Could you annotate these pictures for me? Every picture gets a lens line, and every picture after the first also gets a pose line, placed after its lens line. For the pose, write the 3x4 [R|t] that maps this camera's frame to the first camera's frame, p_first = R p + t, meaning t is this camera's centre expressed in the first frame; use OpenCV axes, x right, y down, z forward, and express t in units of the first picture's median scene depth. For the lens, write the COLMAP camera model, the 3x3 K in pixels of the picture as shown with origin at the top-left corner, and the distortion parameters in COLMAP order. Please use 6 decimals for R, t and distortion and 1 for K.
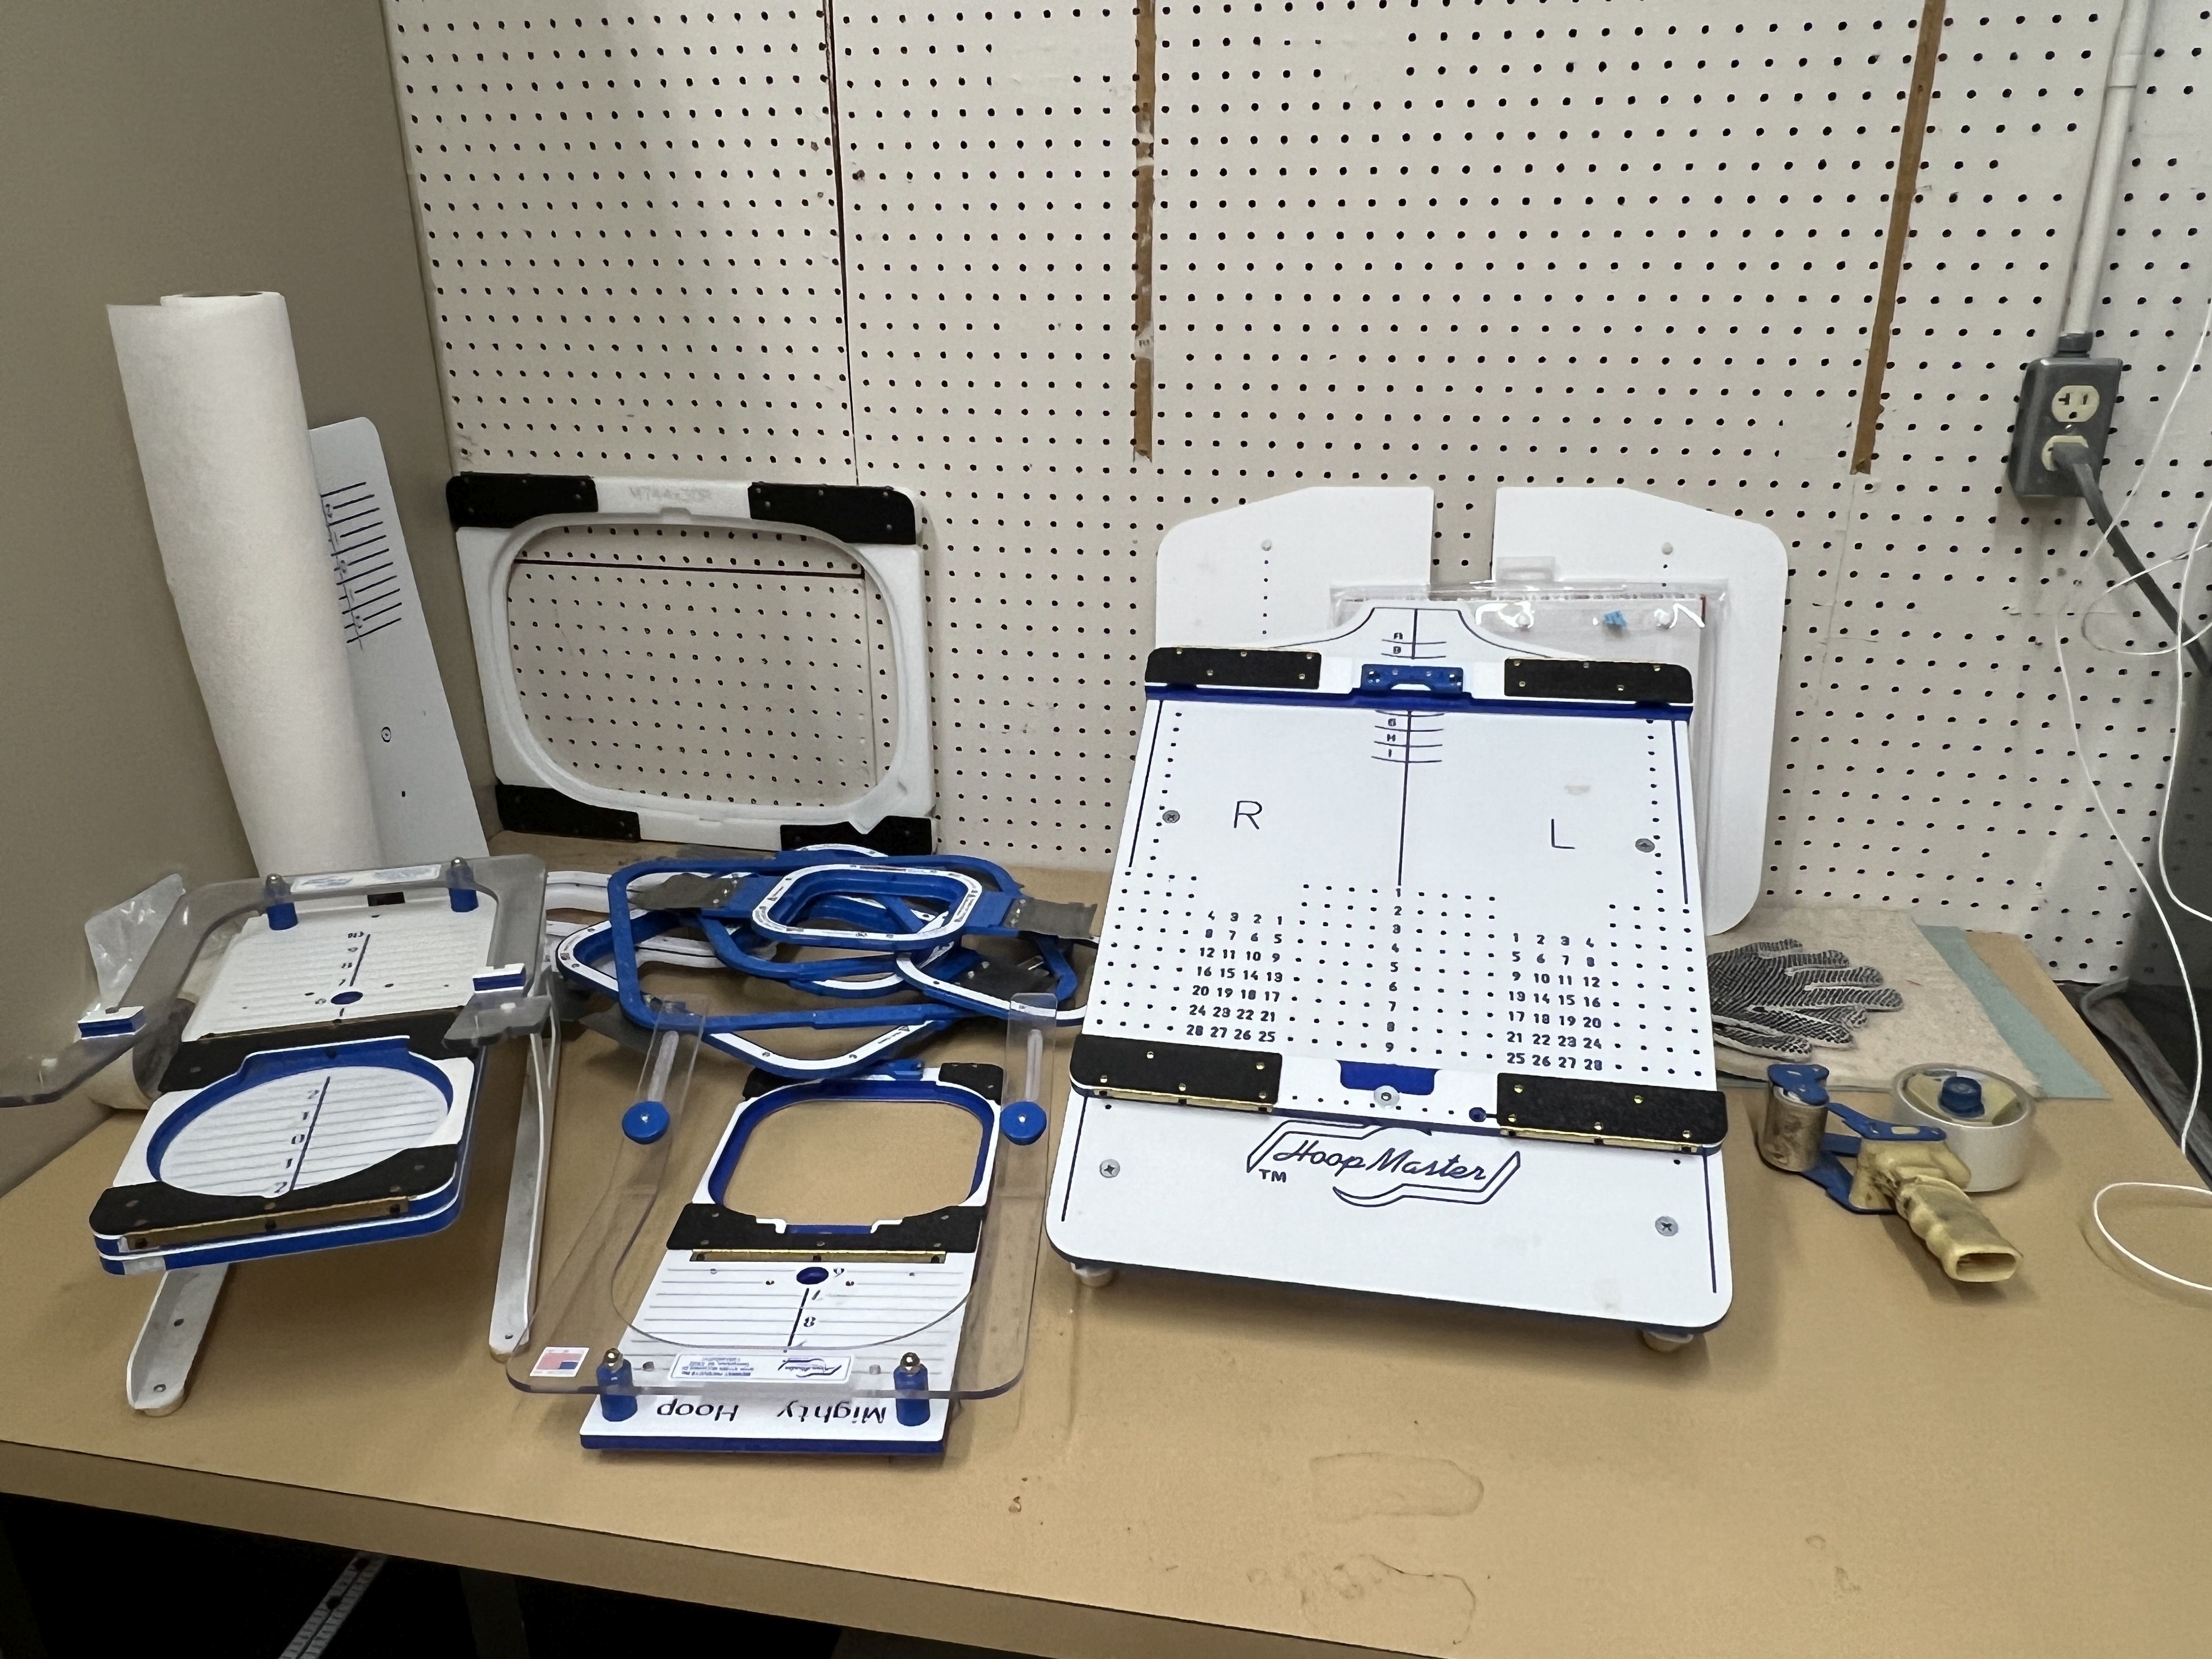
lens RADIAL K [[1681.0, 0, 1074.7], [0, 1681.0, 878.5], [0, 0, 1]] dist [0.002170, -0.007000]
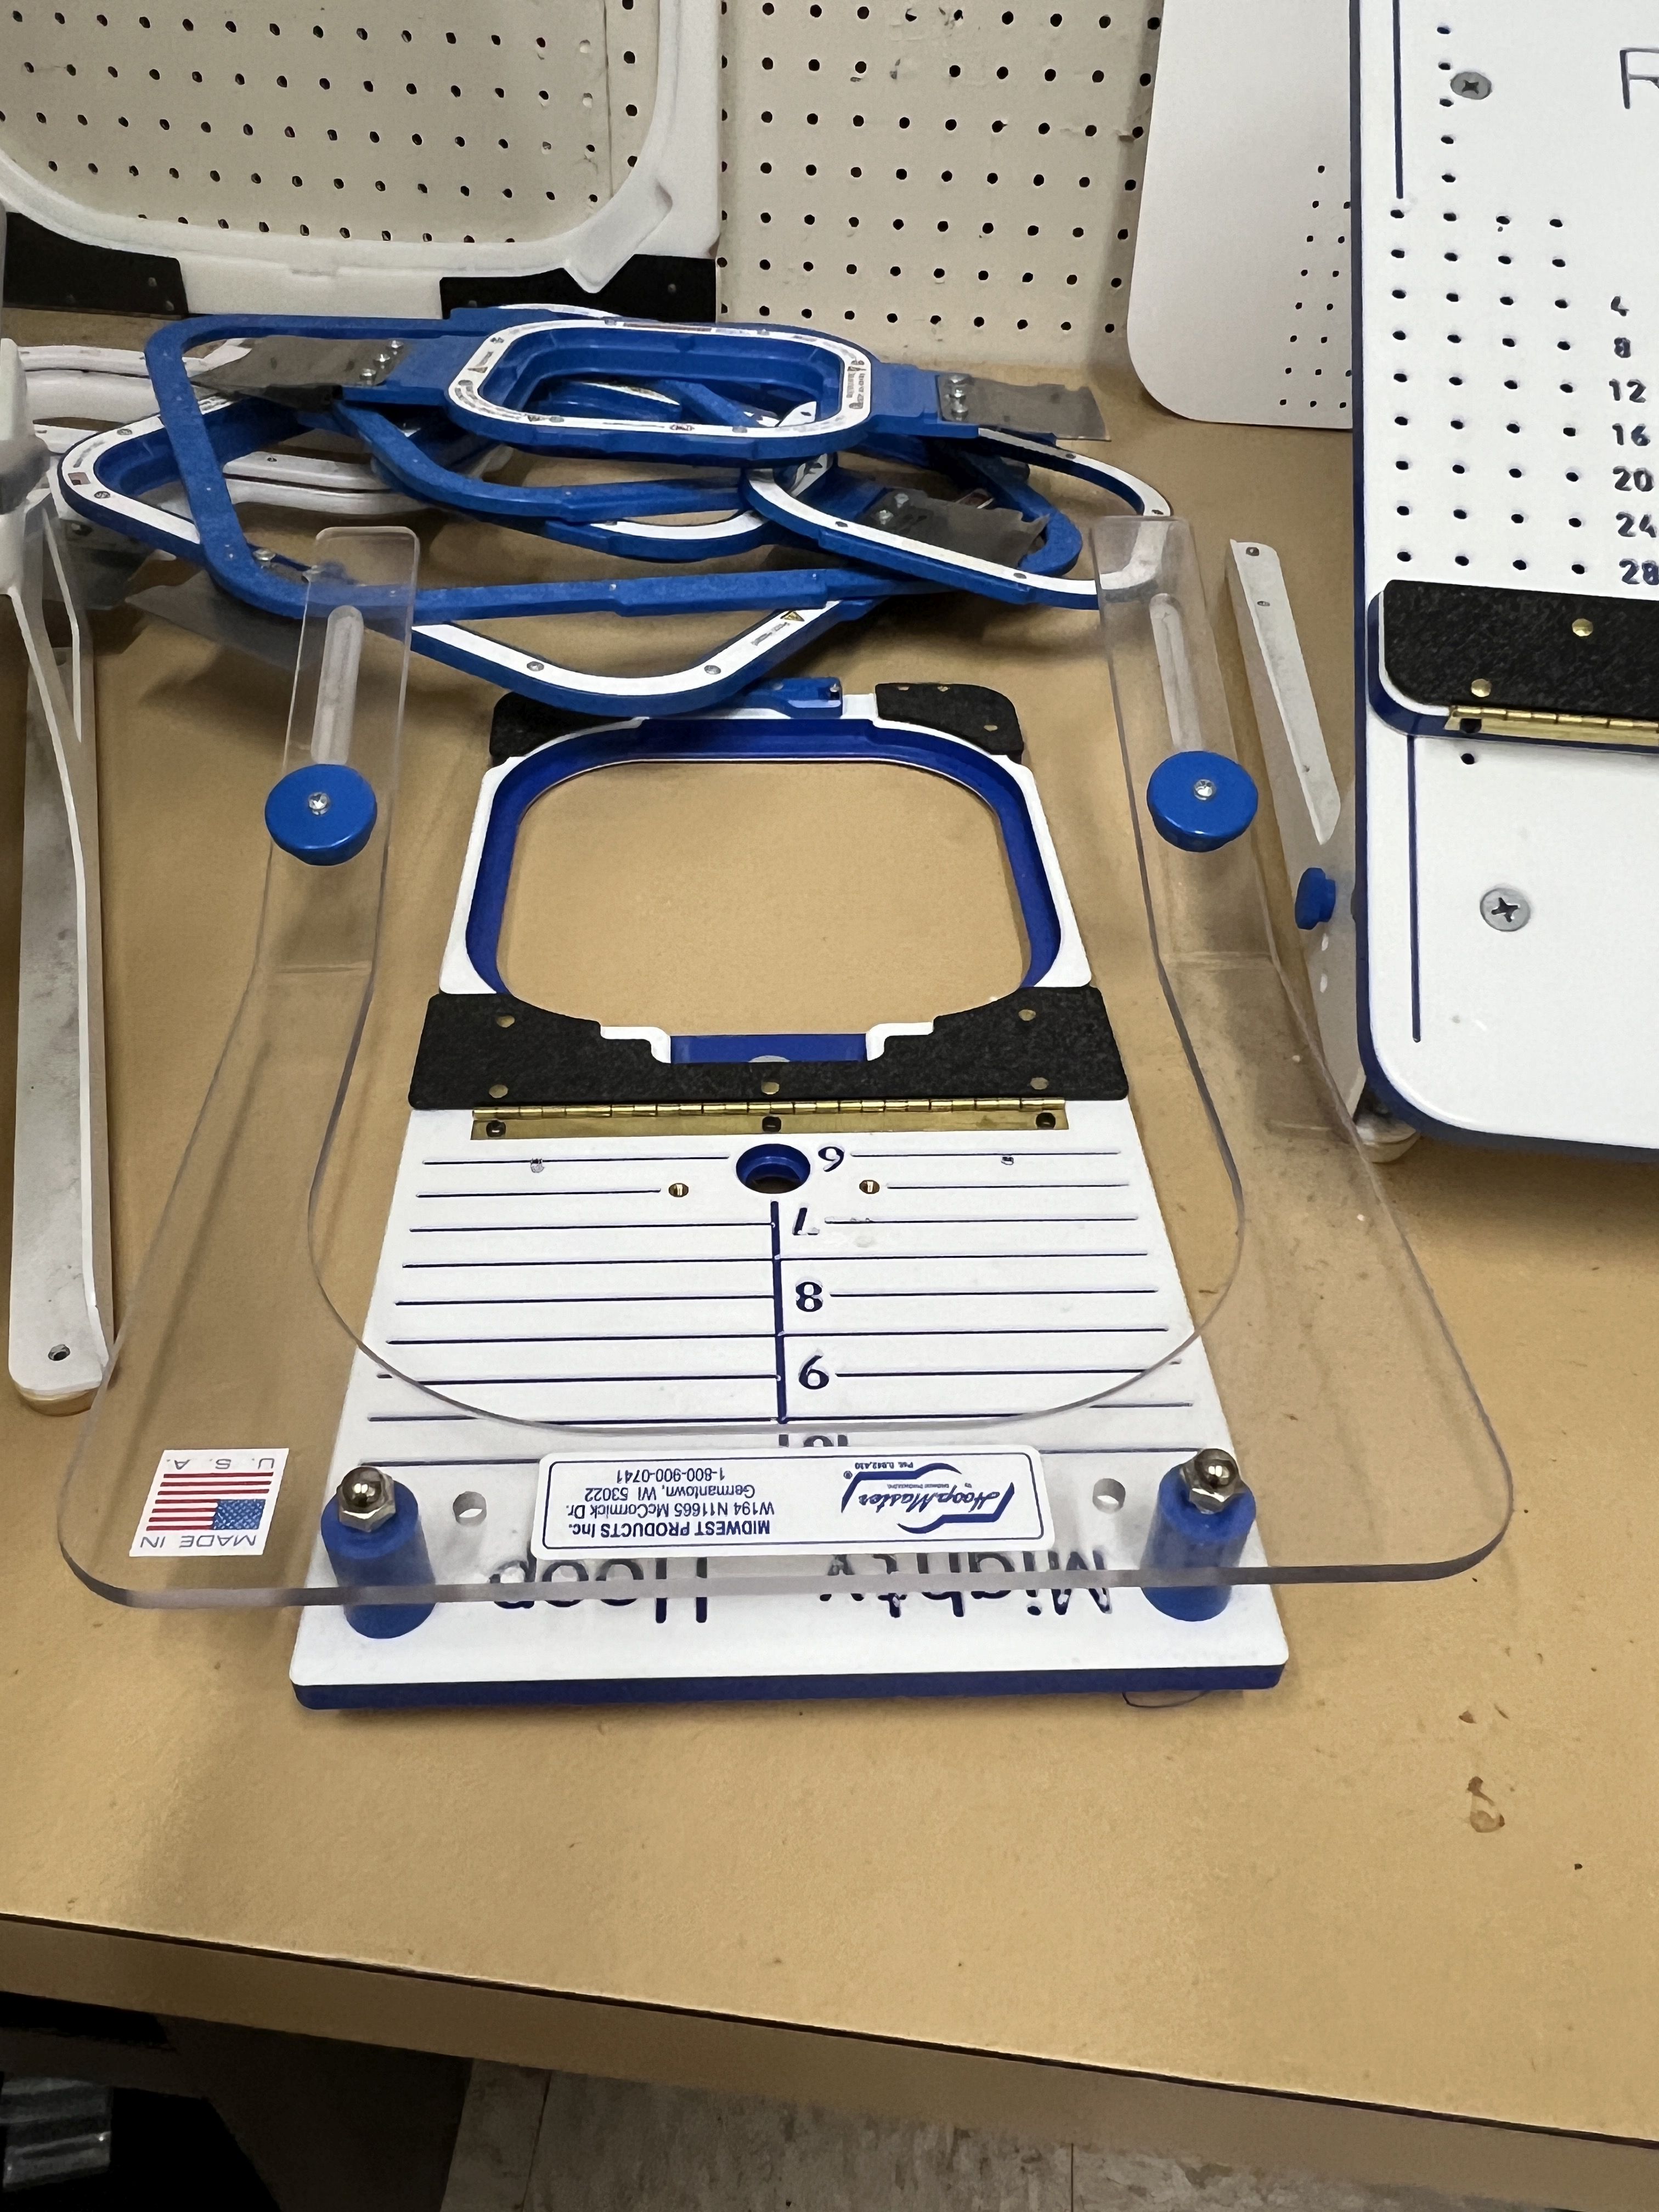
lens RADIAL K [[1681.0, 0, 781.0], [0, 1681.0, 1105.6], [0, 0, 1]] dist [0.002170, -0.007000]
pose [[0.996363, -0.030094, 0.079714, -0.165027], [0.003032, 0.947482, 0.319795, 0.074609], [-0.085152, -0.318390, 0.944127, 0.530081]]
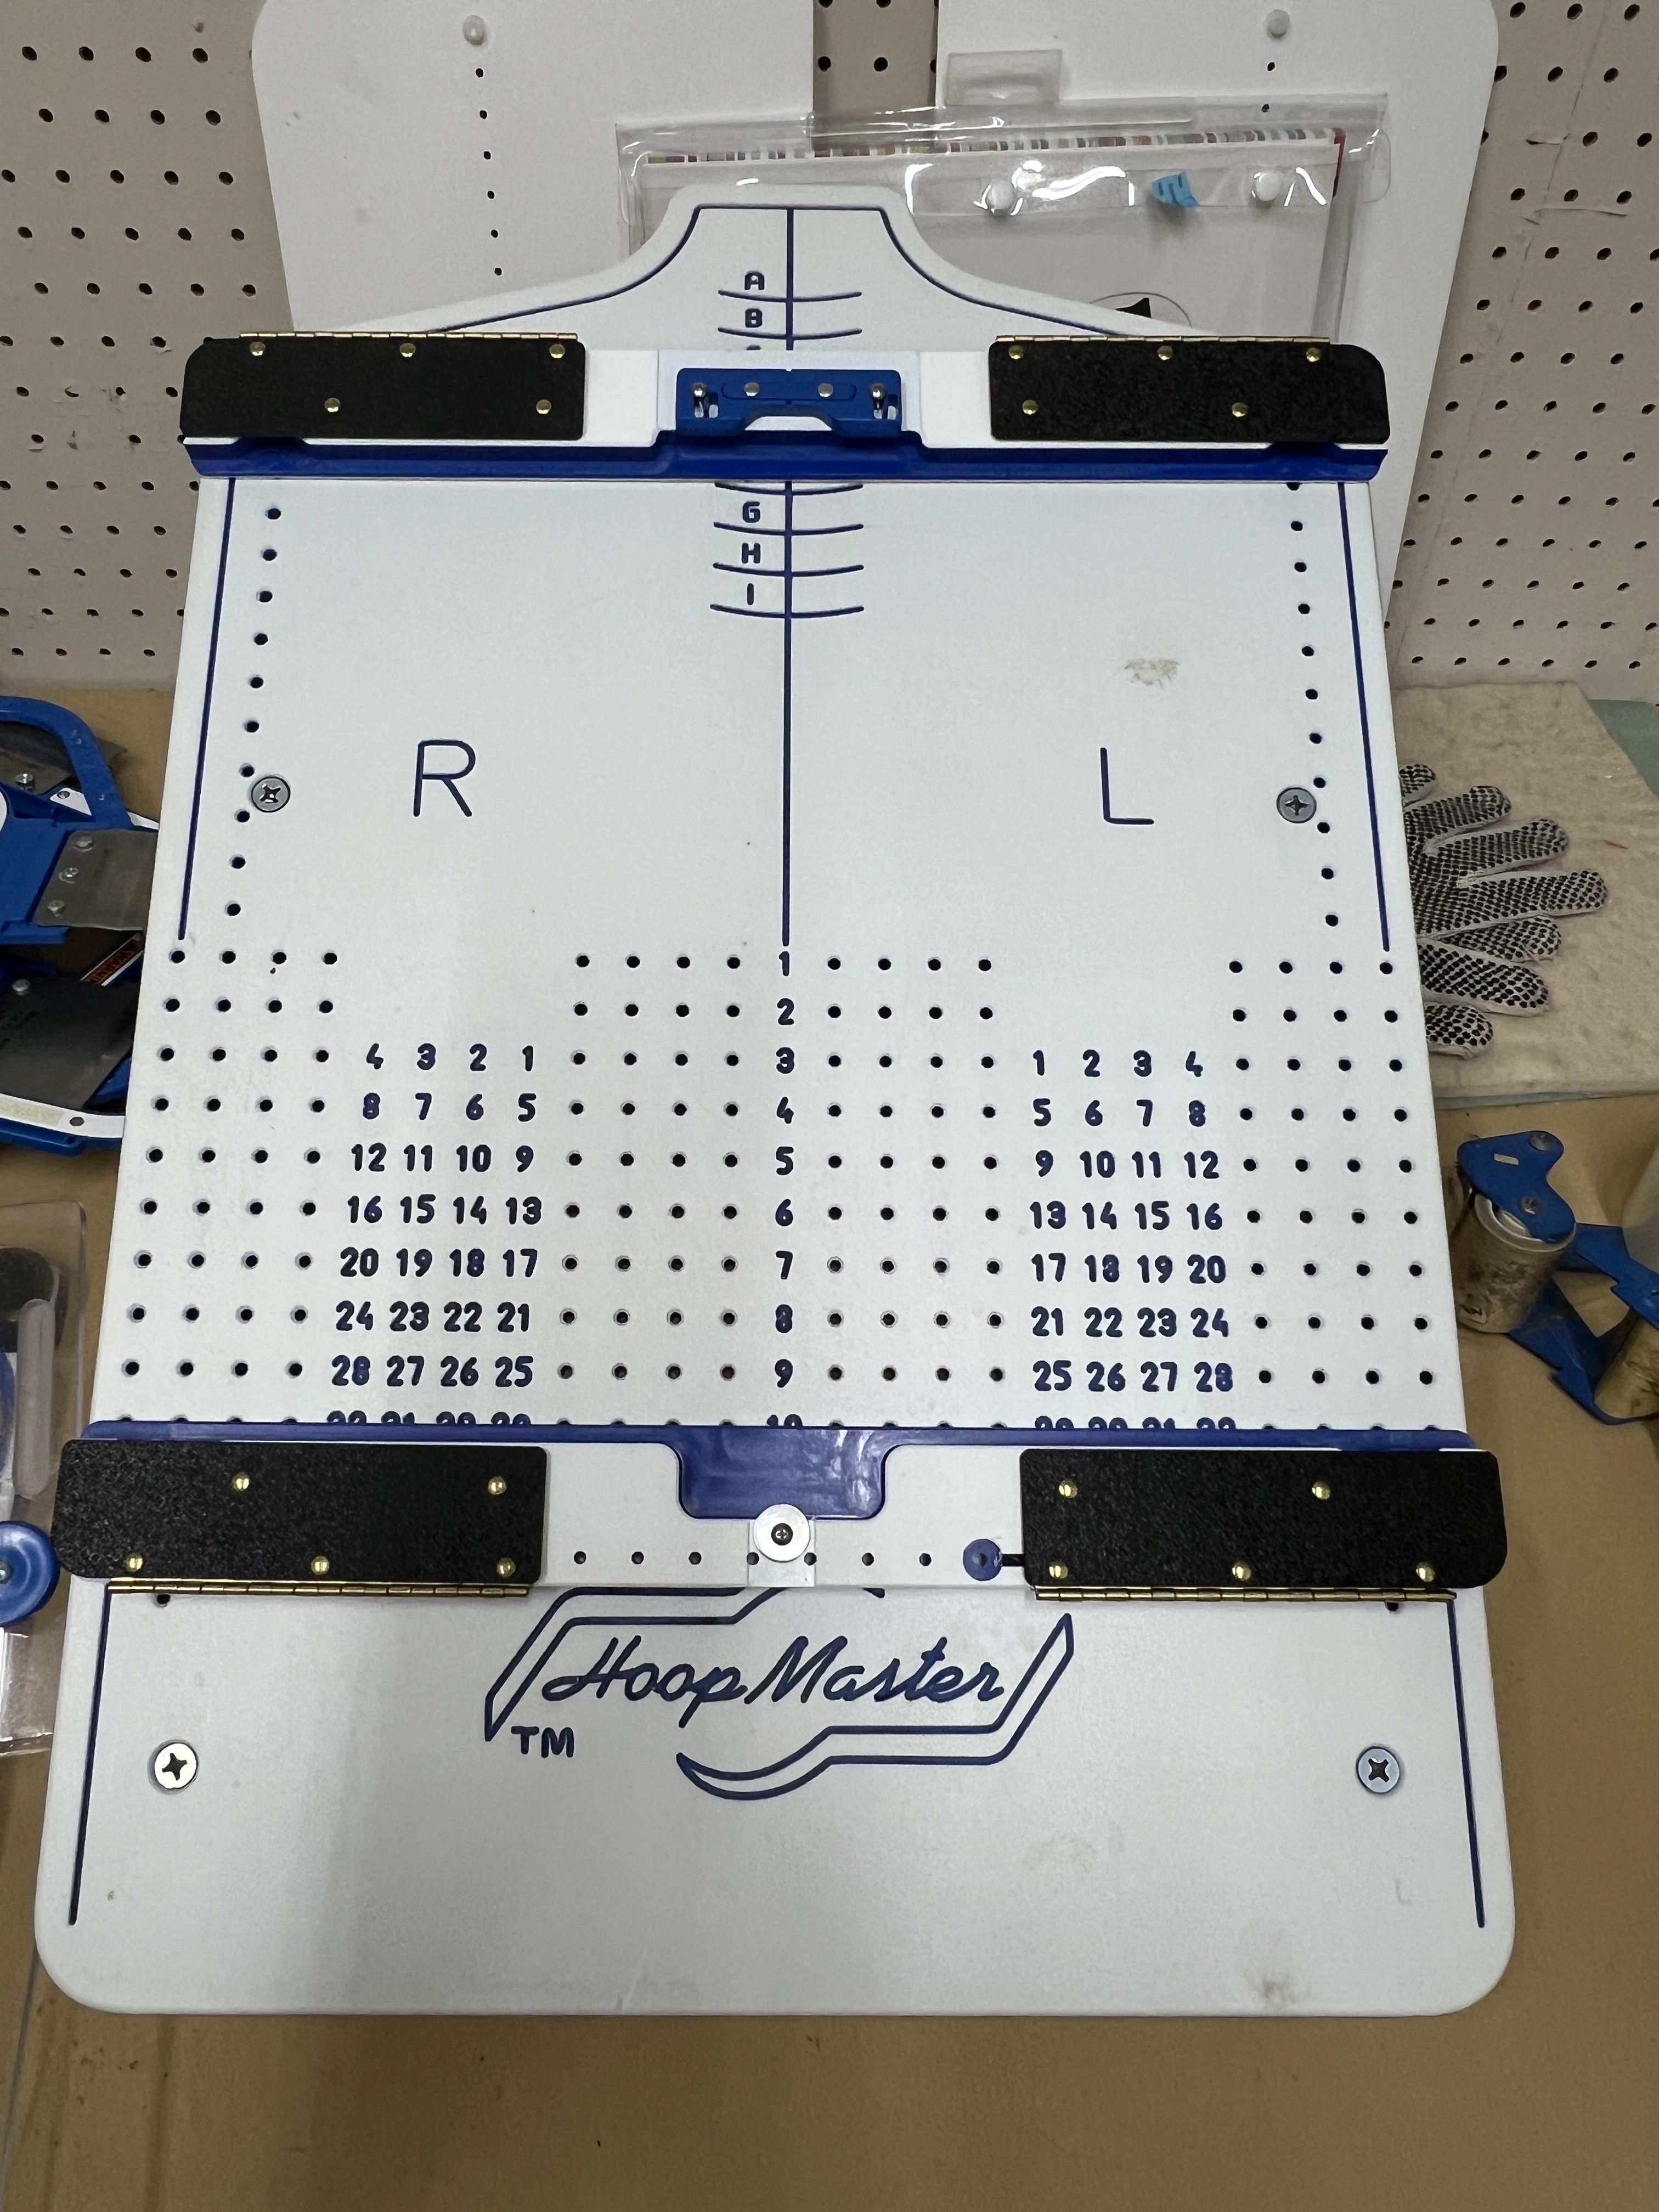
lens RADIAL K [[1681.0, 0, 781.0], [0, 1681.0, 1105.6], [0, 0, 1]] dist [0.002170, -0.007000]
pose [[0.980721, -0.122622, 0.152149, 0.113445], [0.052883, 0.916101, 0.397444, -0.131994], [-0.188120, -0.381735, 0.904925, 0.553397]]
